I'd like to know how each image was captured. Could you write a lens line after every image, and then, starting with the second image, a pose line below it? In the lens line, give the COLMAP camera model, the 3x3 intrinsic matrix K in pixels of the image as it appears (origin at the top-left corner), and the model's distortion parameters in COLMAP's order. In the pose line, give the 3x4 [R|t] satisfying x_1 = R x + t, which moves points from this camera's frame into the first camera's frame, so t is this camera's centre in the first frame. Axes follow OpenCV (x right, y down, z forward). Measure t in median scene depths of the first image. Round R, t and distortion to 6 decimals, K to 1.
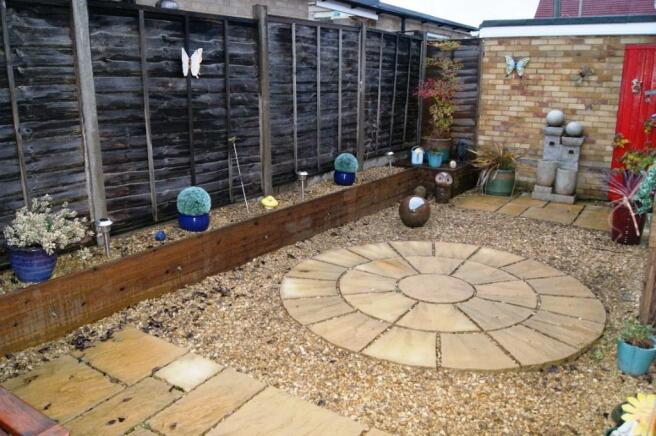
lens RADIAL K [[511.5, 0, 328.0], [0, 511.5, 218.0], [0, 0, 1]] dist [-0.044901, -0.000567]
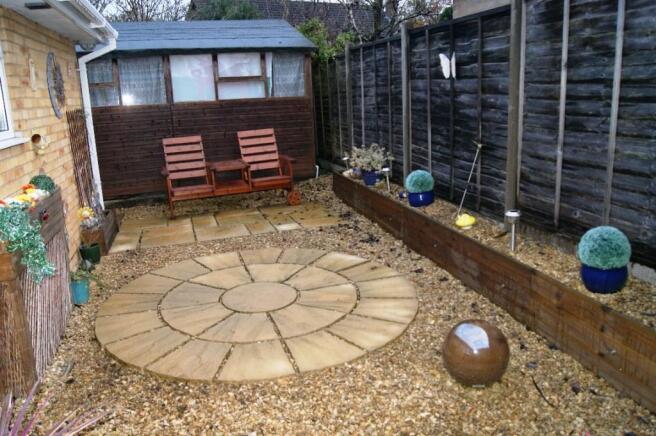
lens RADIAL K [[573.0, 0, 328.0], [0, 573.0, 218.0], [0, 0, 1]] dist [-0.000101, -0.003451]
pose [[-0.655185, 0.194543, -0.729991, 0.816390], [-0.160387, 0.908429, 0.386048, -0.407970], [0.738247, 0.370014, -0.563986, 1.499054]]
